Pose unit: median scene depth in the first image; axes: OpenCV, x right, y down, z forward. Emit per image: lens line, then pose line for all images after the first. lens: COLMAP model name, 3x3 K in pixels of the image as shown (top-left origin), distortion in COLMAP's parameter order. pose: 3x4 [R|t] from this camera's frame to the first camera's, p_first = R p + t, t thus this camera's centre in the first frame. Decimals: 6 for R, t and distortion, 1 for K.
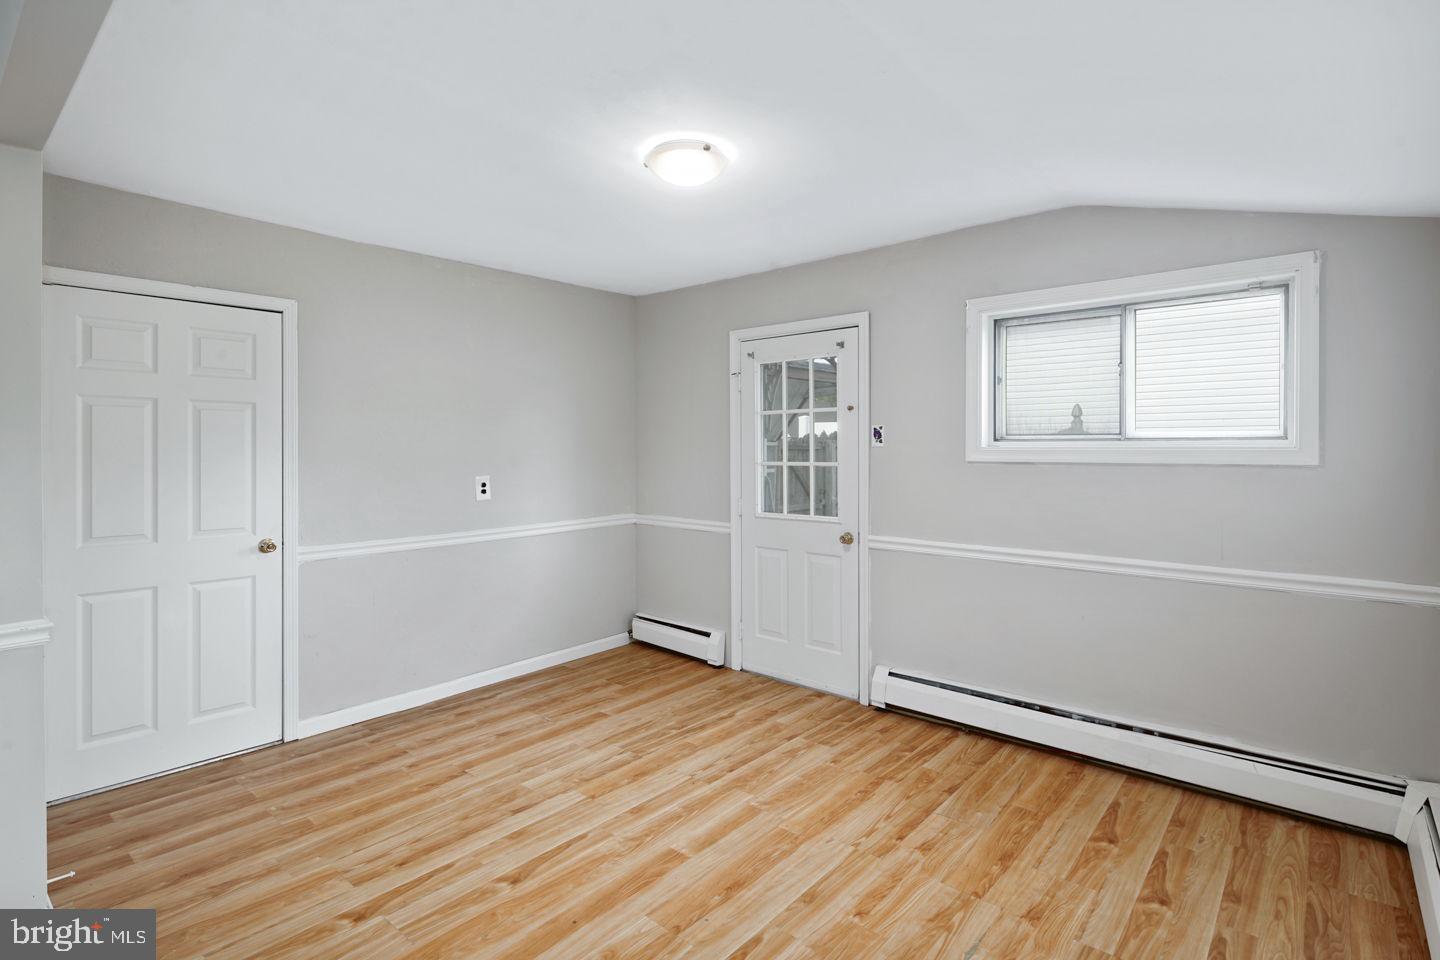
lens RADIAL K [[704.0, 0, 714.3], [0, 704.0, 453.1], [0, 0, 1]] dist [0.002715, -0.000244]
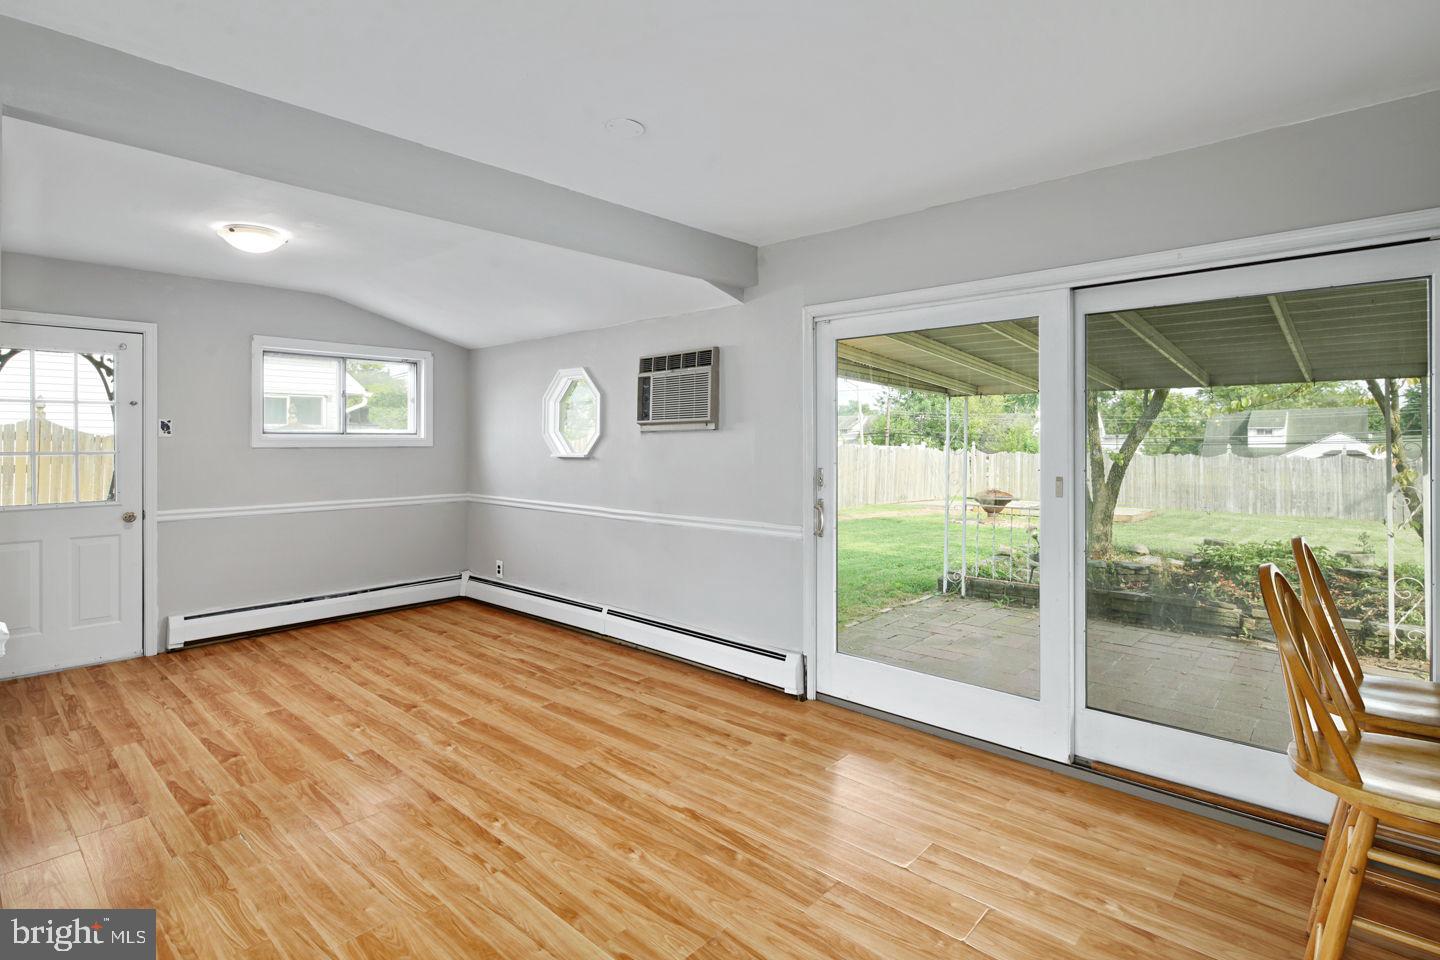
lens RADIAL K [[715.1, 0, 719.3], [0, 715.1, 434.6], [0, 0, 1]] dist [0.000734, -0.001119]
pose [[0.024957, 0.005316, 0.999674, -1.409872], [0.004779, 0.999974, -0.005437, -0.003002], [-0.999677, 0.004913, 0.024931, 0.018430]]
